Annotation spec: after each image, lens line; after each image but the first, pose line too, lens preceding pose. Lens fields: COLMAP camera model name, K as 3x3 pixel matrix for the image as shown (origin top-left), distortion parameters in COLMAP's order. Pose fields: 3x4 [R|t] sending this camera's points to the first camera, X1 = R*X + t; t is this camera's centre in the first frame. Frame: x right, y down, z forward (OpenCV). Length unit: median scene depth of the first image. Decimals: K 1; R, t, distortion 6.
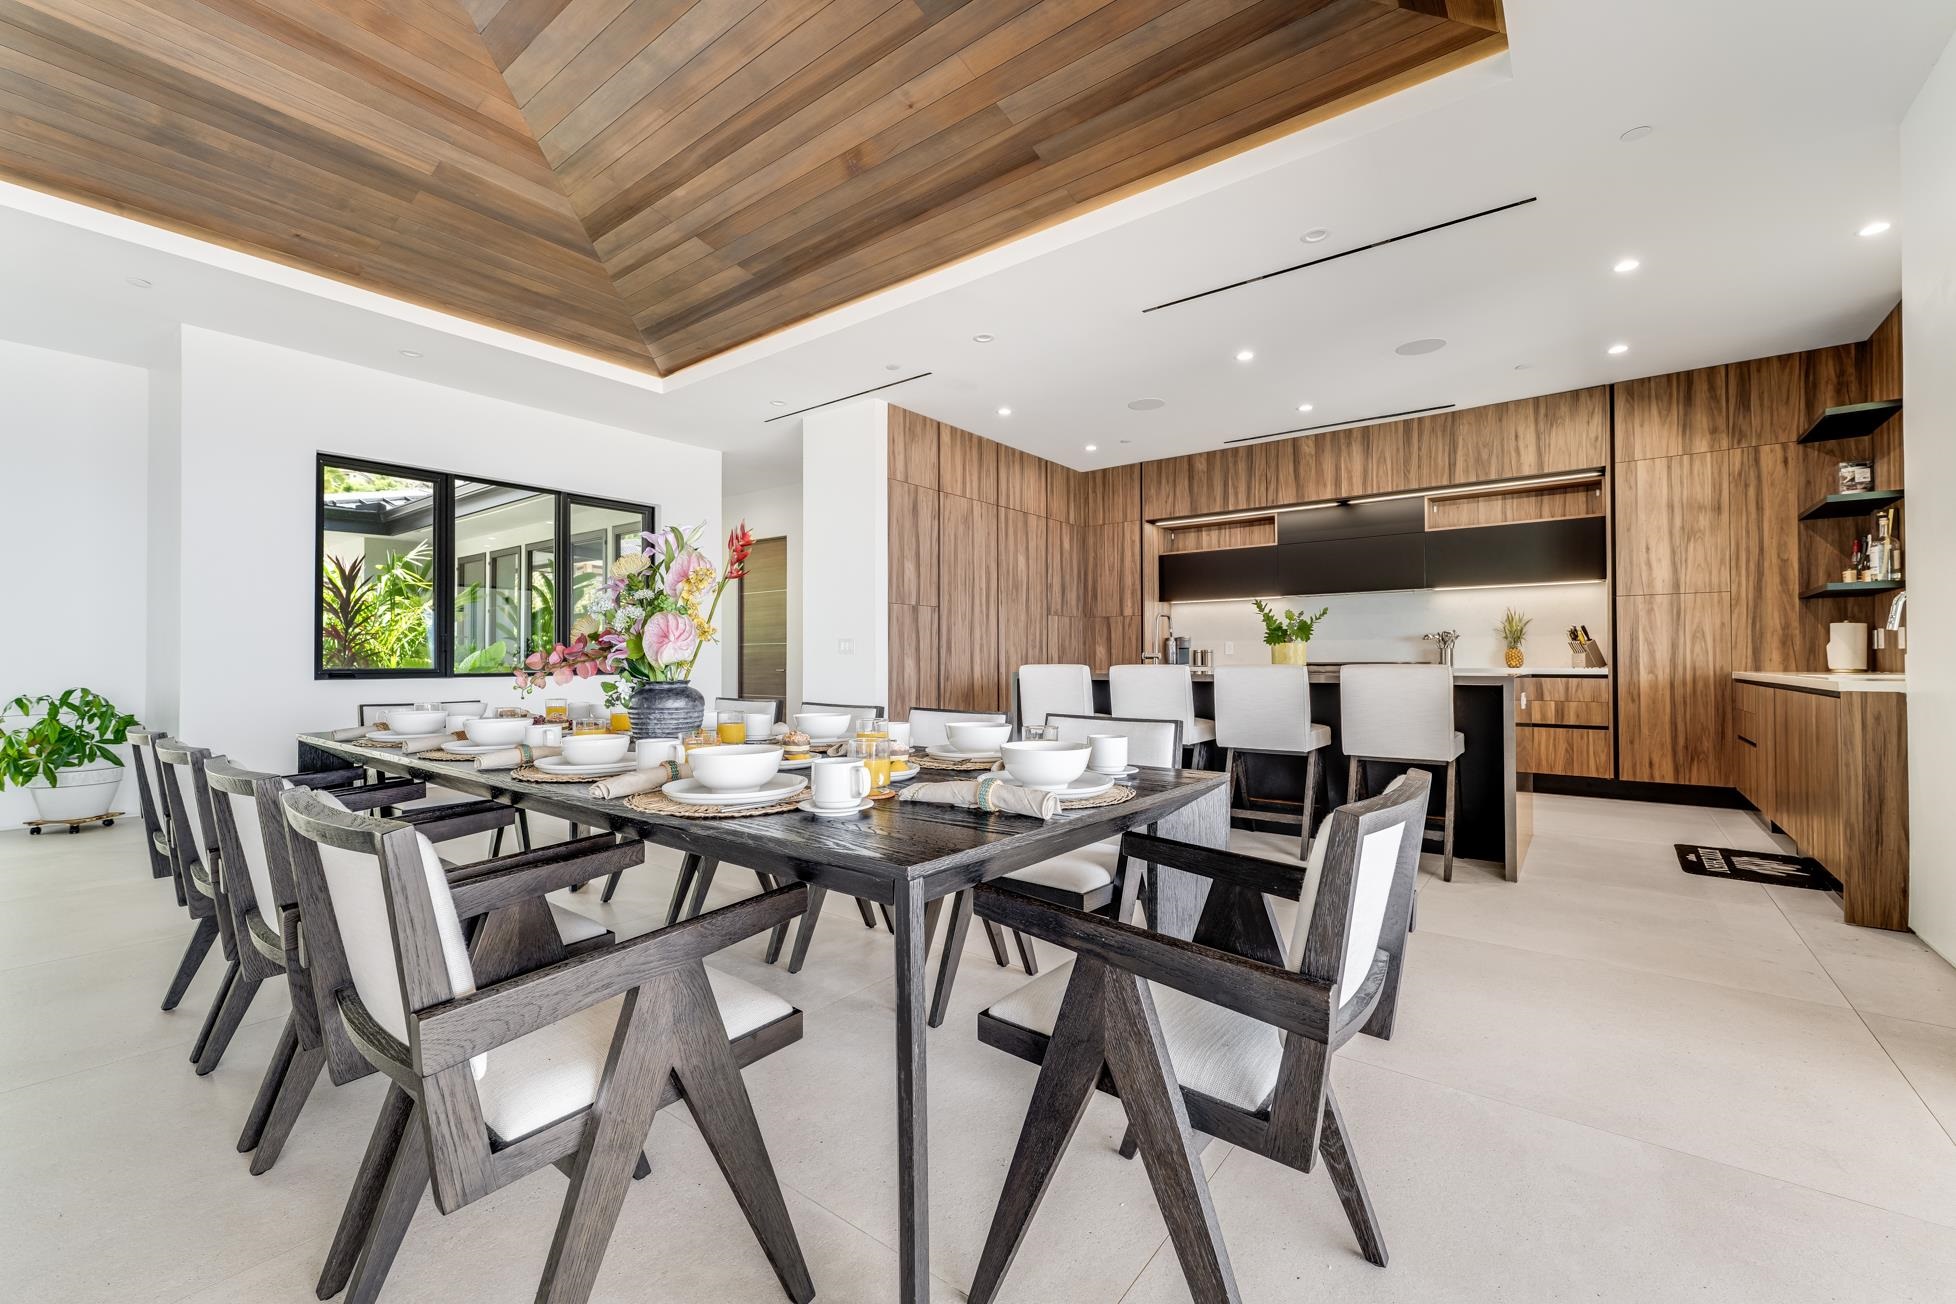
lens RADIAL K [[802.9, 0, 978.0], [0, 802.9, 652.0], [0, 0, 1]] dist [0.009749, 0.000125]
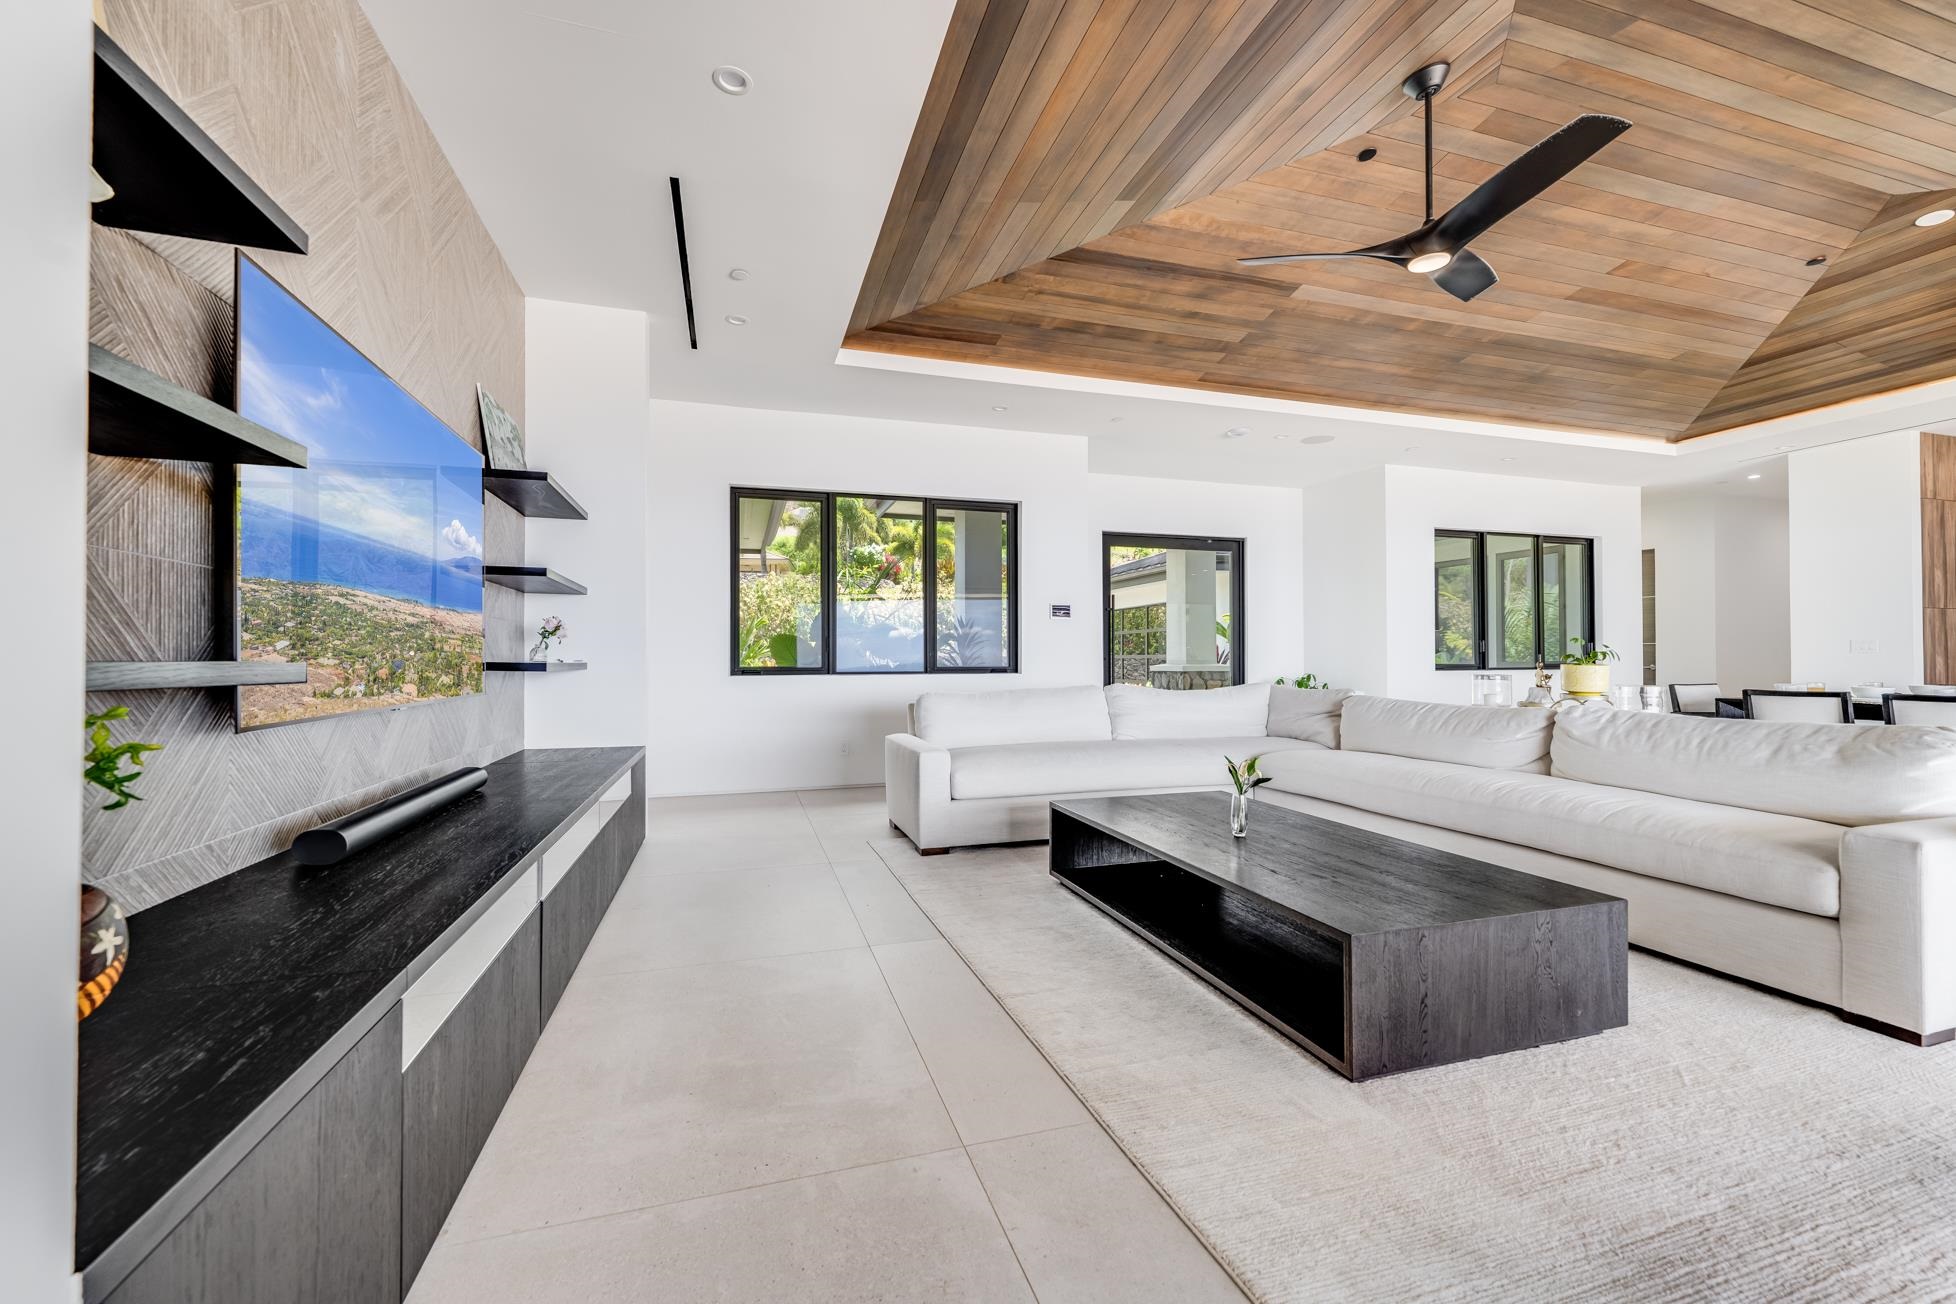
lens RADIAL K [[784.0, 0, 978.0], [0, 784.0, 652.0], [0, 0, 1]] dist [-0.000124, -0.000025]
pose [[0.819484, -0.008983, -0.573032, -0.575215], [0.008694, 0.999957, -0.003242, -0.006346], [0.573036, -0.002325, 0.819527, -0.679238]]
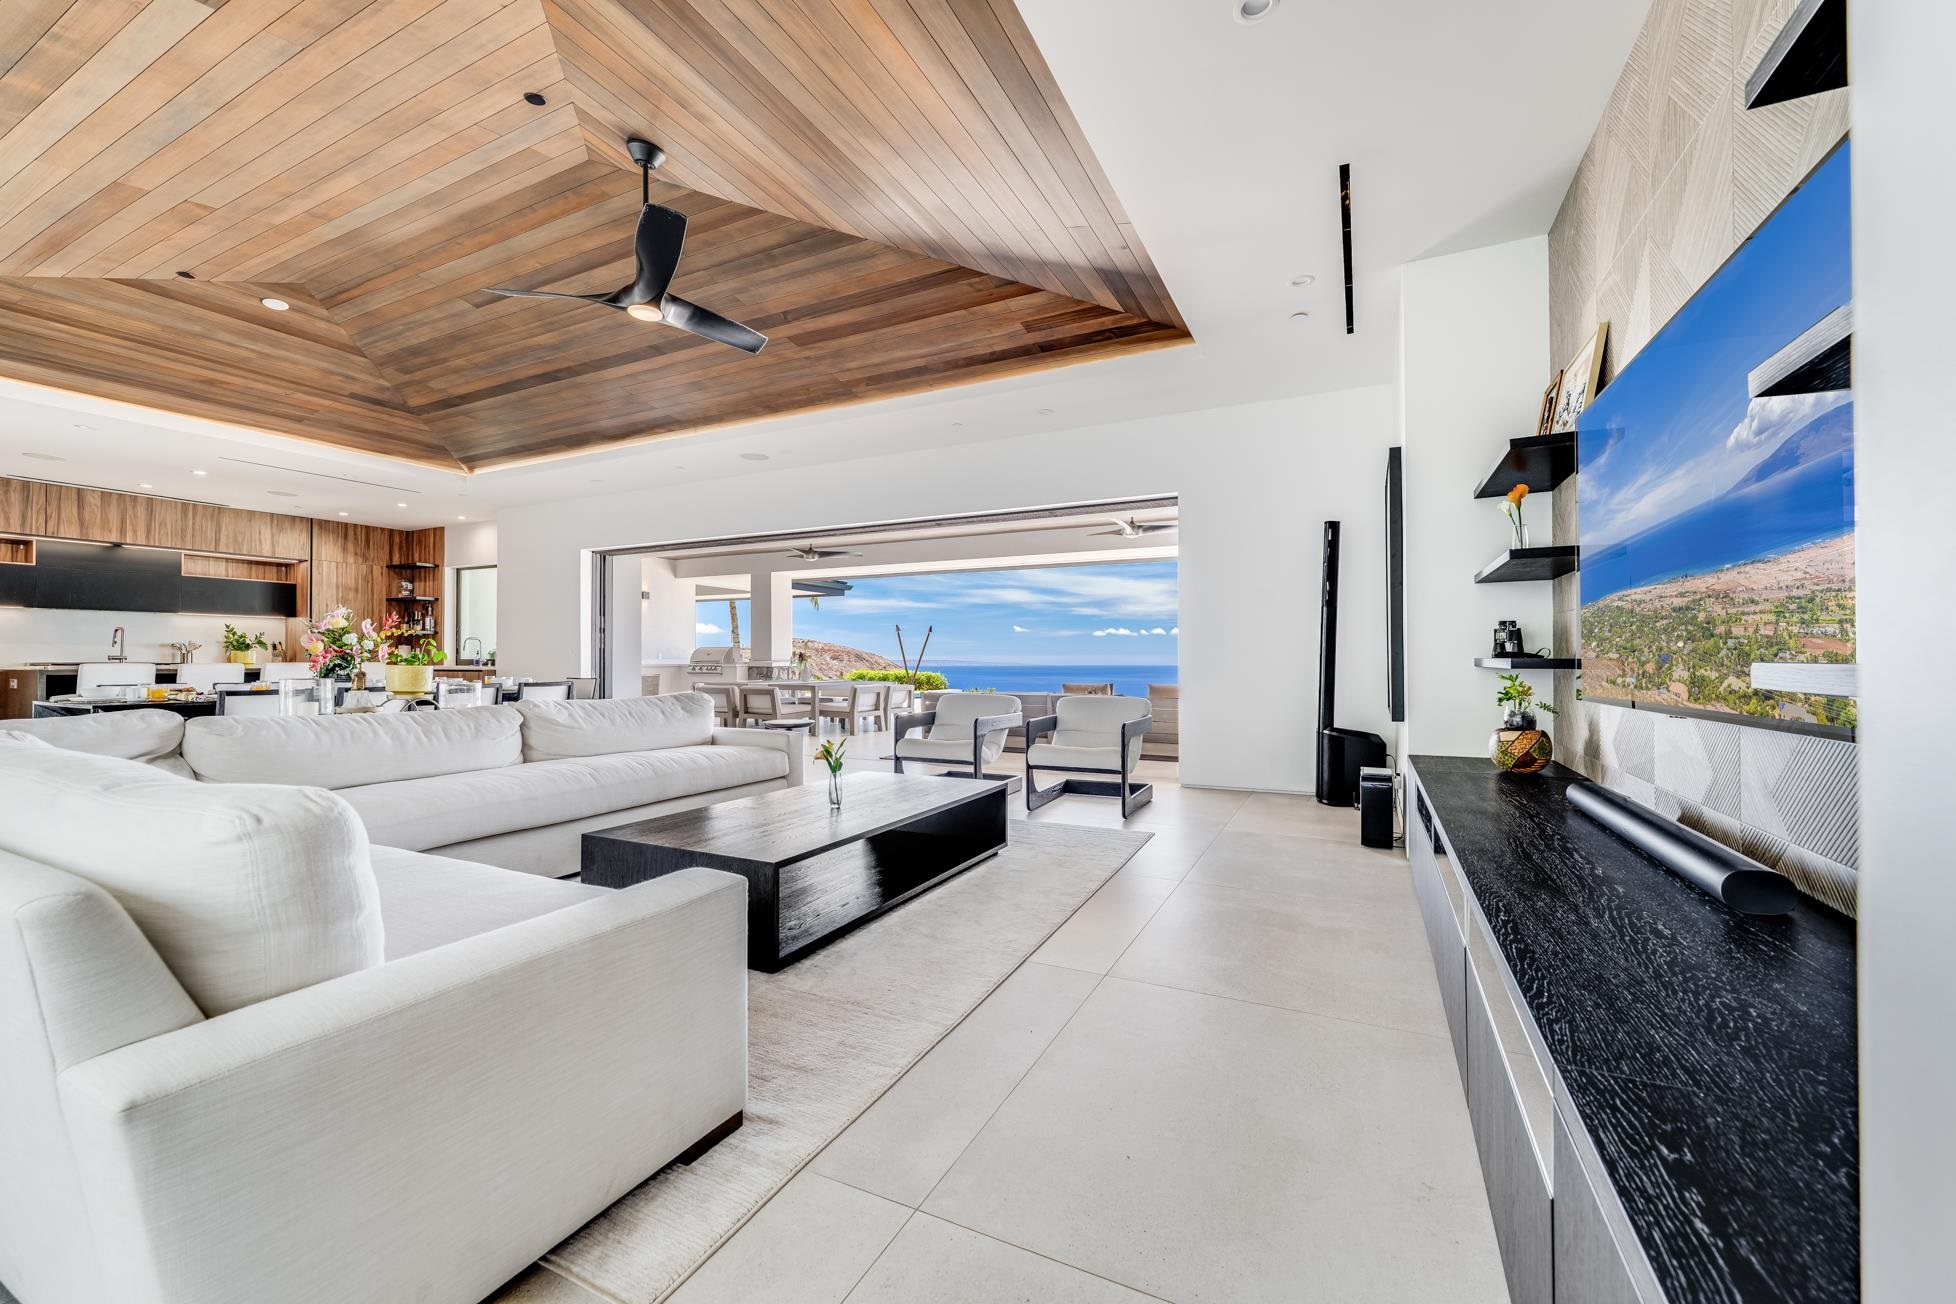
lens RADIAL K [[746.8, 0, 978.0], [0, 746.8, 652.0], [0, 0, 1]] dist [-0.000714, -0.000070]
pose [[-0.204358, 0.013440, 0.978804, -1.259137], [-0.009708, 0.999829, -0.015755, 0.000827], [-0.978848, -0.012722, -0.204193, -0.194459]]
